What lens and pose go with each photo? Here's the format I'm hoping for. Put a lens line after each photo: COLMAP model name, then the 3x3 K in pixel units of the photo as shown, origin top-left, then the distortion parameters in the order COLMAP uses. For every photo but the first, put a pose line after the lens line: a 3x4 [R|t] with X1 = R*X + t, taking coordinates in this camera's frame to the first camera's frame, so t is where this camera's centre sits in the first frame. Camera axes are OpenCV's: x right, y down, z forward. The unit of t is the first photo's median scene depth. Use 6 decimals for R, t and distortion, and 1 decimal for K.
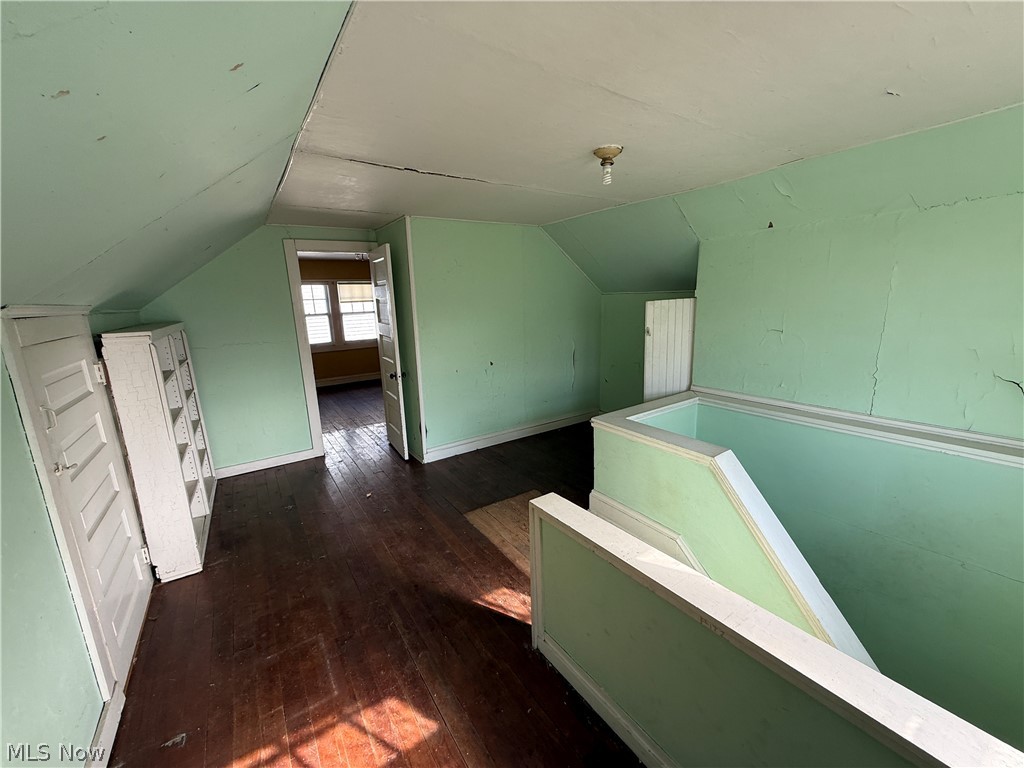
lens RADIAL K [[407.2, 0, 515.1], [0, 407.2, 380.3], [0, 0, 1]] dist [0.003218, 0.000203]
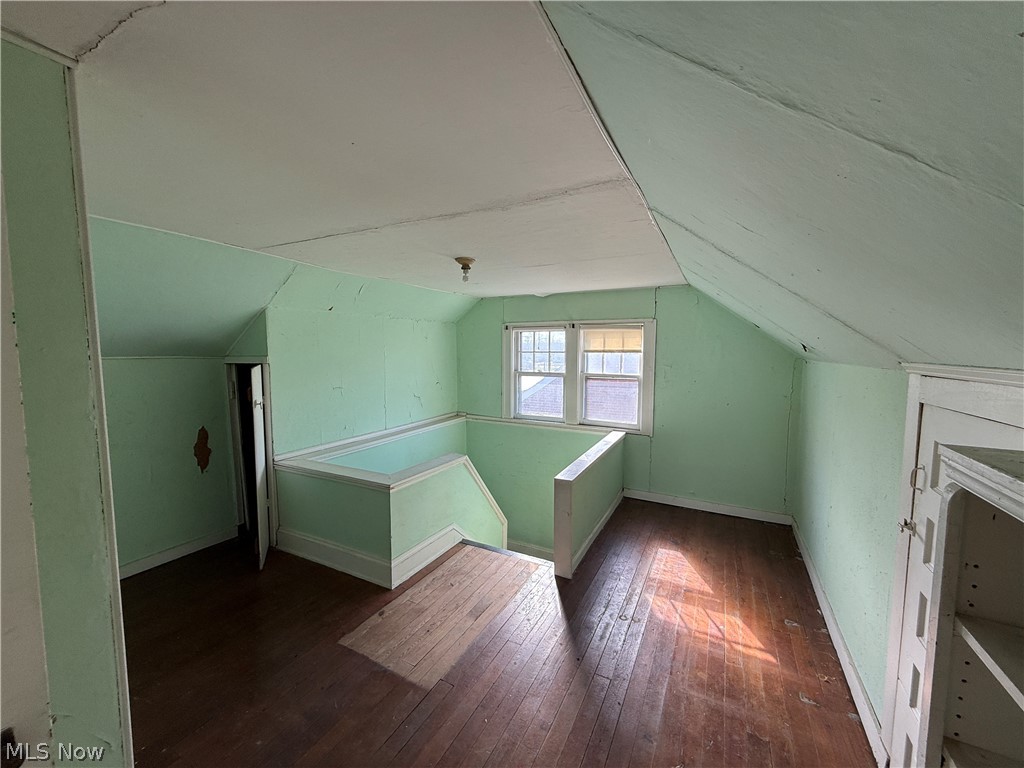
lens RADIAL K [[407.2, 0, 514.8], [0, 407.2, 385.4], [0, 0, 1]] dist [0.003218, 0.000203]
pose [[-0.471825, -0.027013, 0.881279, -1.082960], [0.204924, 0.968799, 0.139410, -0.283528], [-0.857547, 0.246372, -0.451567, 1.537823]]
